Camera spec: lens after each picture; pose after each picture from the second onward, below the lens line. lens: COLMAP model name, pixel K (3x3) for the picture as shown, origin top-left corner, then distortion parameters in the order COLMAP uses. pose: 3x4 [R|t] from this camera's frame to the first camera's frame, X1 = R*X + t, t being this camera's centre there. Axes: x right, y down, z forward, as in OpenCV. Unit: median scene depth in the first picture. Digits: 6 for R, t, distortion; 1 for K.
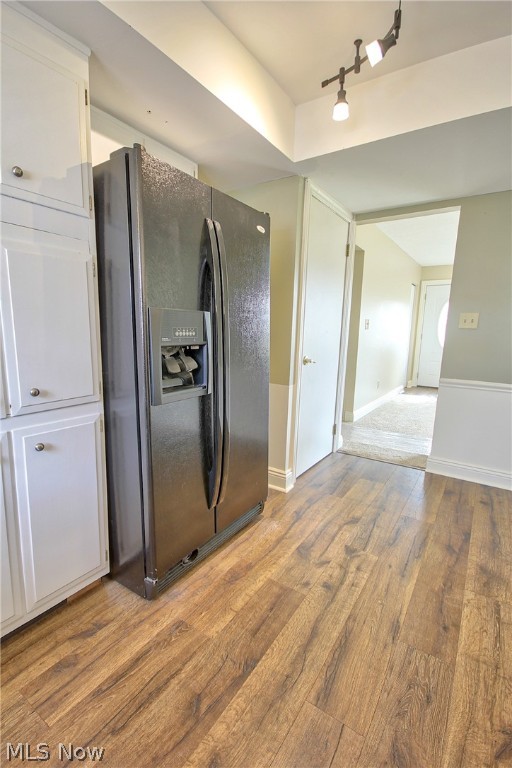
lens RADIAL K [[353.0, 0, 243.3], [0, 353.0, 388.0], [0, 0, 1]] dist [-0.001237, -0.003109]
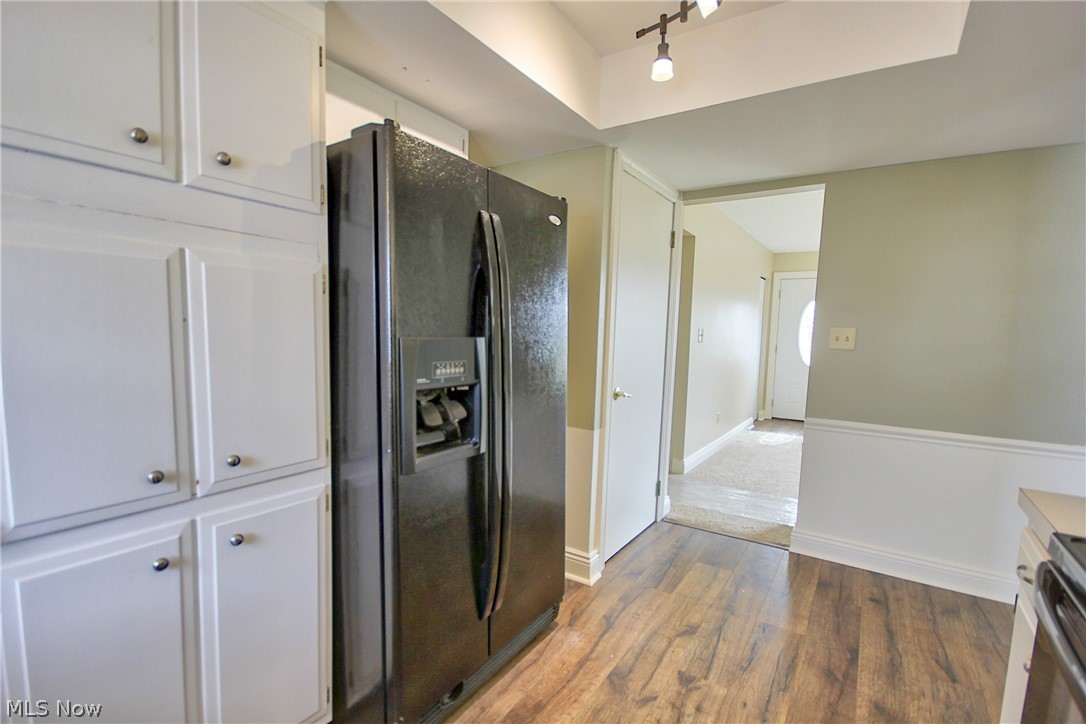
lens RADIAL K [[499.2, 0, 532.7], [0, 499.2, 377.1], [0, 0, 1]] dist [-0.001237, -0.003109]
pose [[0.999918, 0.003470, 0.012291, -0.008447], [-0.002583, 0.997442, -0.071437, -0.059976], [-0.012507, 0.071400, 0.997369, -0.003210]]
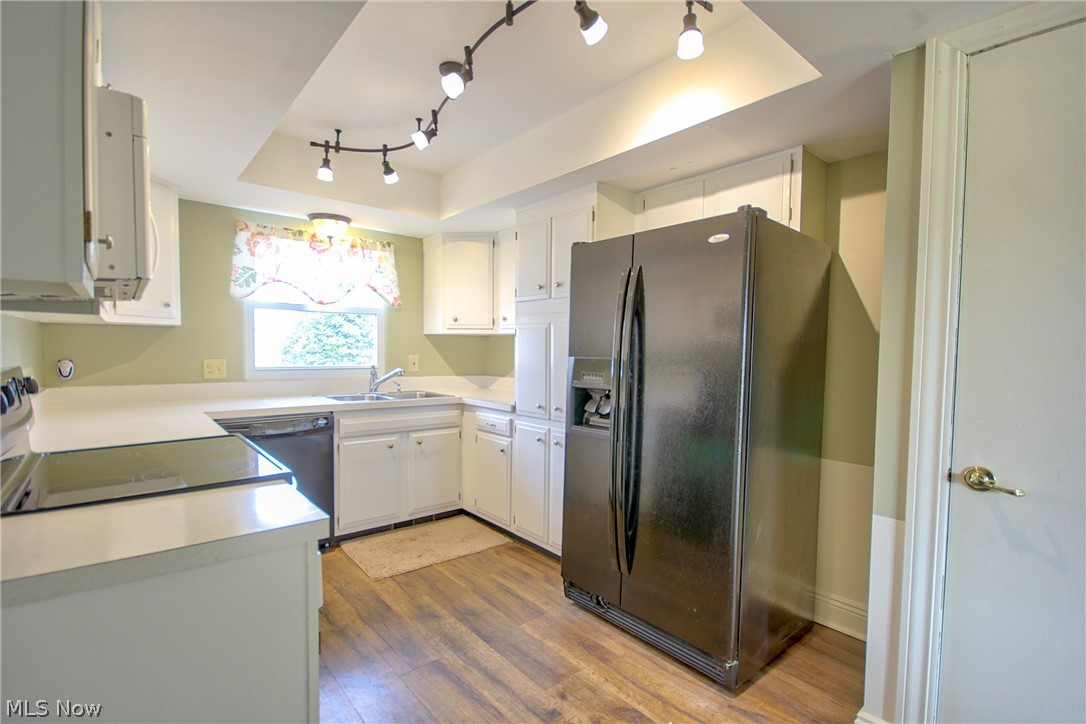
lens RADIAL K [[499.2, 0, 539.7], [0, 499.2, 369.7], [0, 0, 1]] dist [-0.001237, -0.003109]
pose [[-0.259556, 0.021276, -0.965494, 1.204249], [-0.169101, 0.983310, 0.067128, -0.221241], [0.950808, 0.180690, -0.251626, 1.055330]]
